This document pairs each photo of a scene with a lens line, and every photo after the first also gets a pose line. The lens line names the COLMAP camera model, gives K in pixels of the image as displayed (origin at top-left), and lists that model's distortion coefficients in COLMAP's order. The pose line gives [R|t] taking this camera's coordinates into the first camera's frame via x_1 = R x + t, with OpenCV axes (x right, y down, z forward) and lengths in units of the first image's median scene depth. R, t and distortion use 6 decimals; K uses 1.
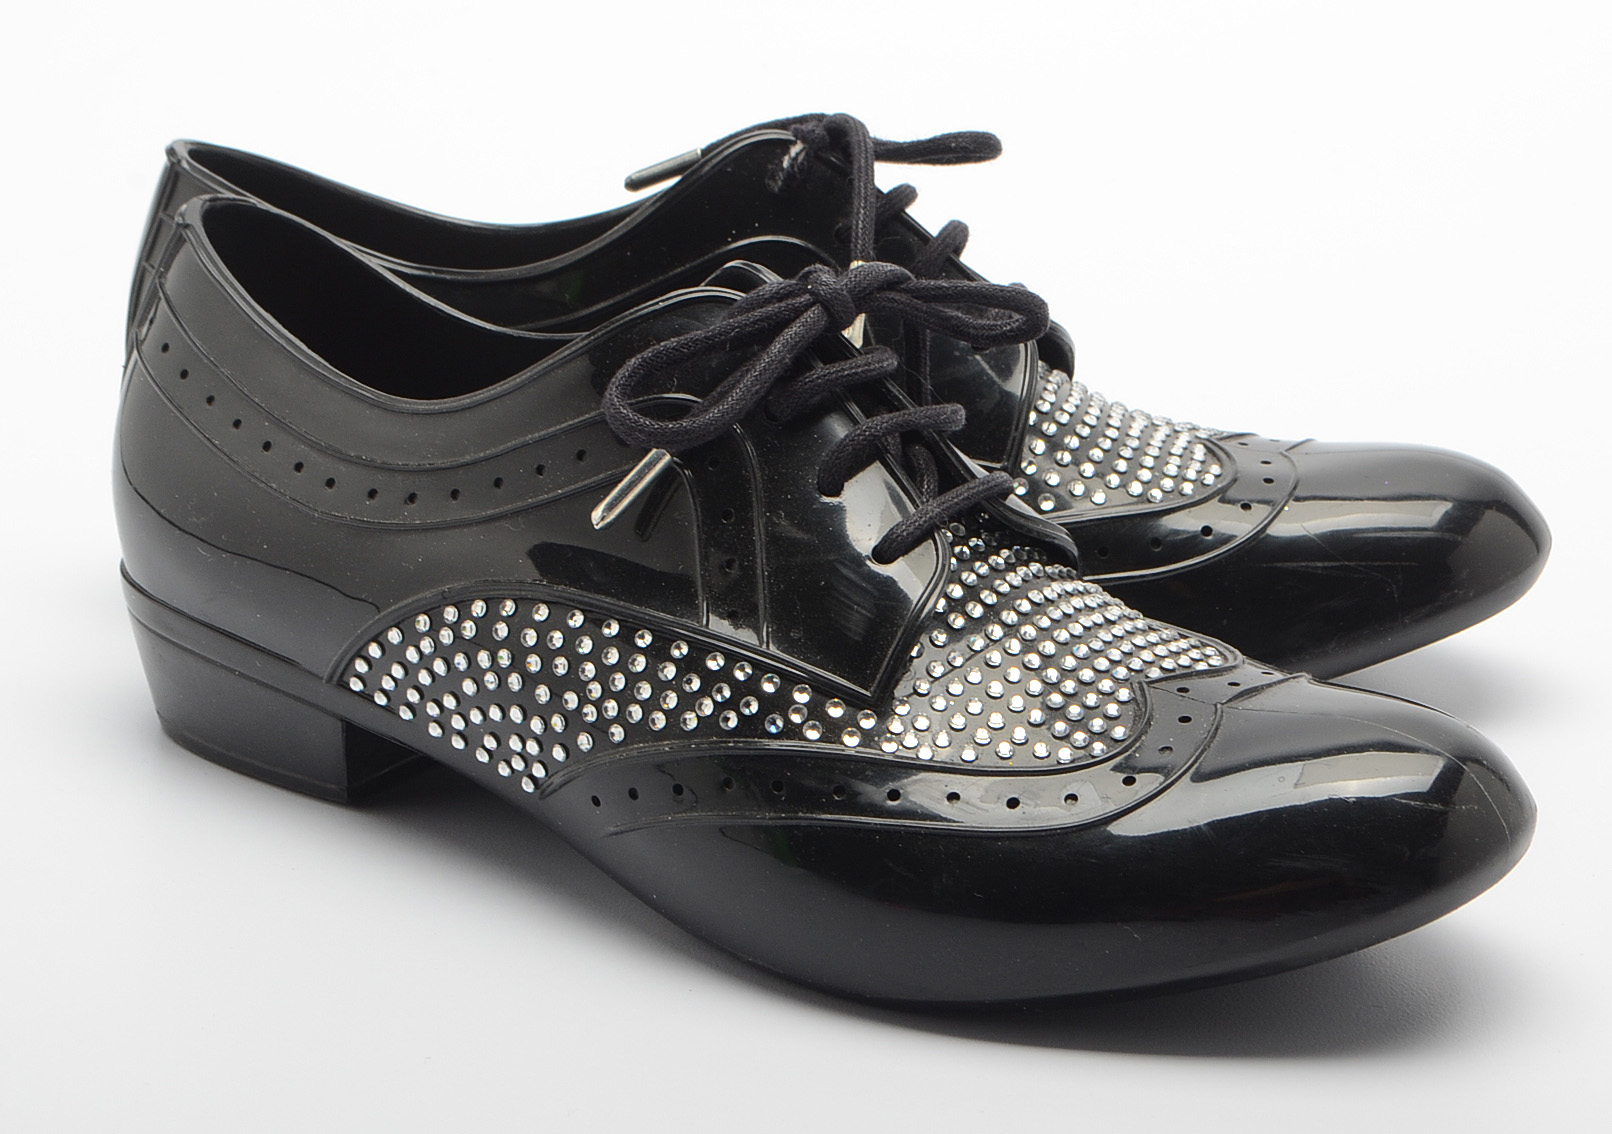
lens RADIAL K [[3605.6, 0, 805.3], [0, 3605.6, 565.3], [0, 0, 1]] dist [0.017475, 0.000000]
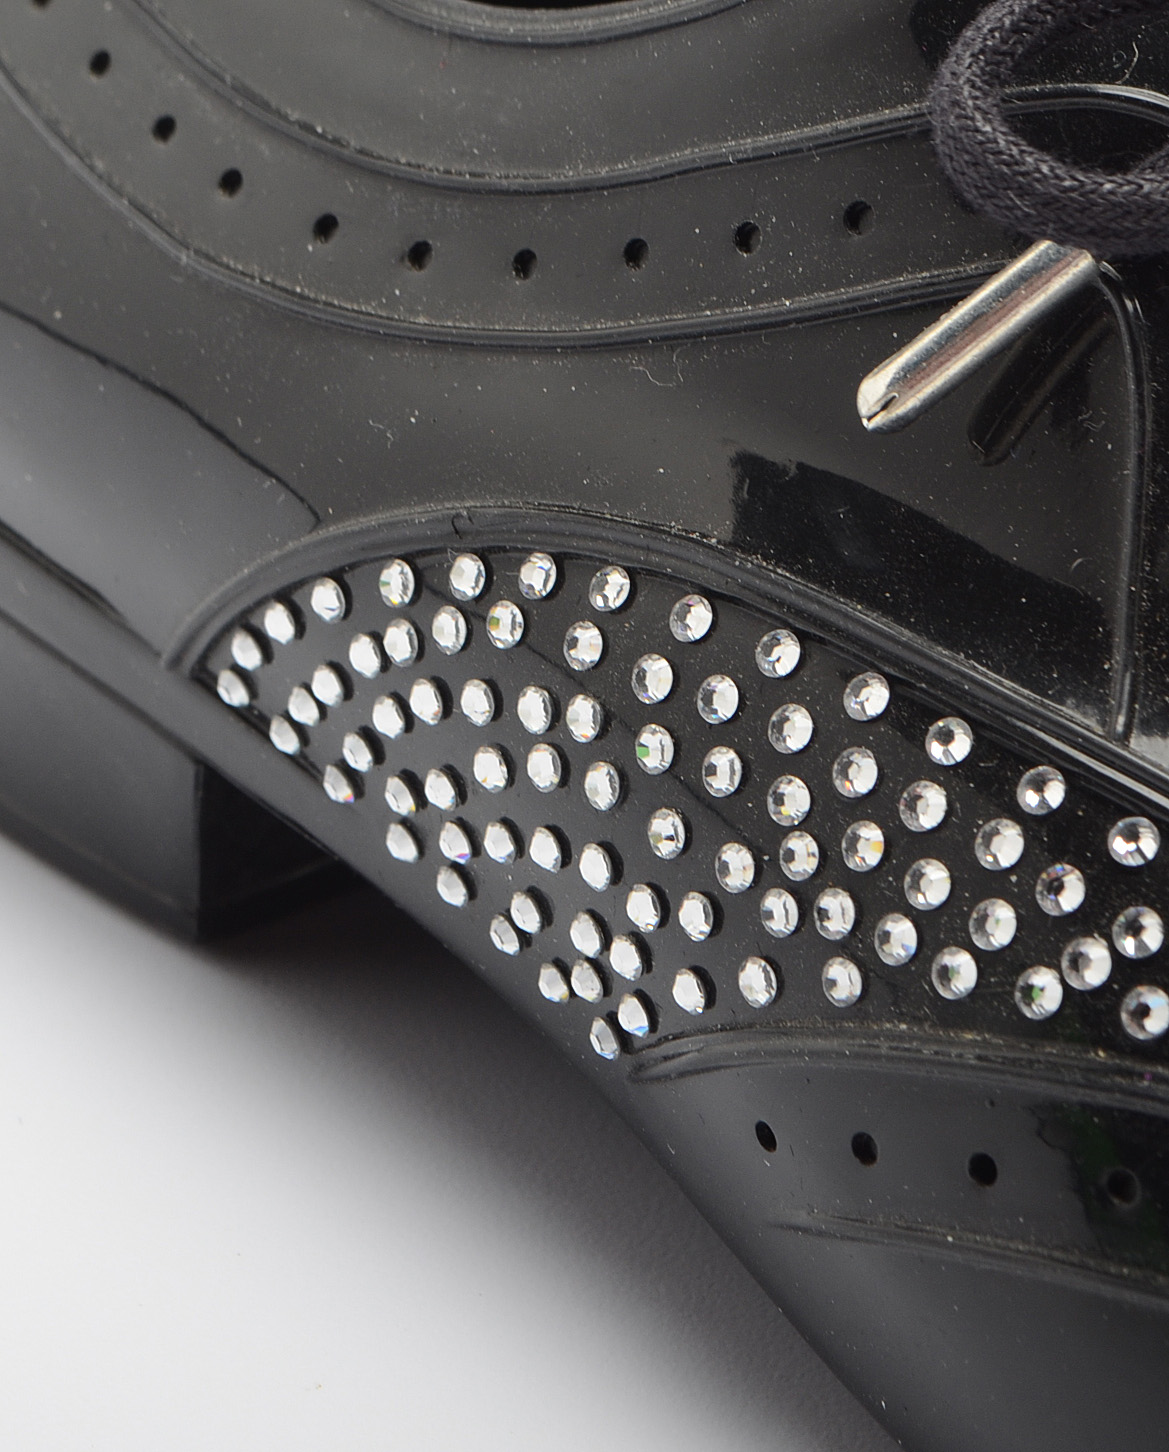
lens RADIAL K [[5028.0, 0, 586.0], [0, 5028.0, 725.8], [0, 0, 1]] dist [0.085046, 0.000000]
pose [[0.982649, 0.146529, -0.113712, -0.022617], [-0.132424, 0.983529, 0.123026, -0.039311], [0.129866, -0.105833, 0.985867, 0.476856]]
